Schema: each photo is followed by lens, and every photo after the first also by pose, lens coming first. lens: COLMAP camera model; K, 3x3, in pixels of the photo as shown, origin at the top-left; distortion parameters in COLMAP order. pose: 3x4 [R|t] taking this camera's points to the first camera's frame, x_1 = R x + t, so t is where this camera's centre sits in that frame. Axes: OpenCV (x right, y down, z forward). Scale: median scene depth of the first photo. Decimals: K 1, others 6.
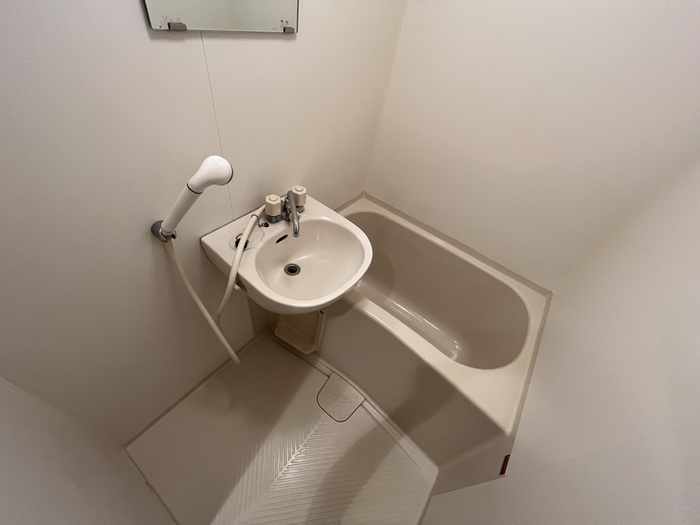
lens RADIAL K [[283.2, 0, 346.4], [0, 283.2, 262.5], [0, 0, 1]] dist [-0.005302, 0.000772]
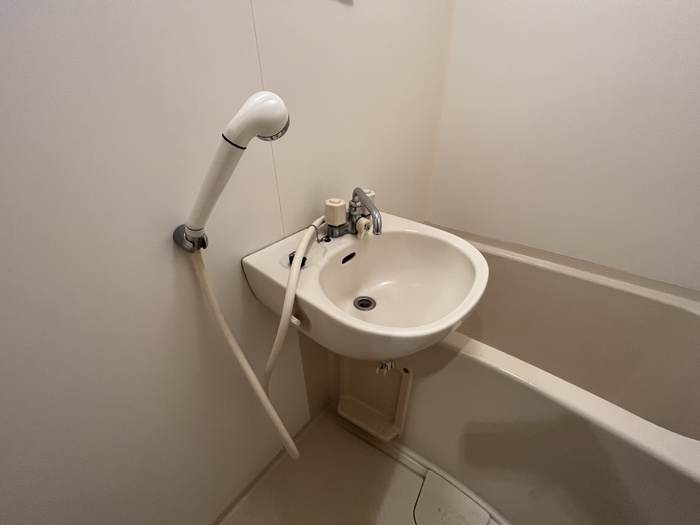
lens RADIAL K [[283.2, 0, 346.4], [0, 283.2, 262.5], [0, 0, 1]] dist [-0.005302, 0.000772]
pose [[0.986729, -0.122389, -0.106706, -0.165592], [0.089188, 0.957672, -0.273696, 0.131279], [0.135687, 0.260547, 0.955879, 0.325517]]
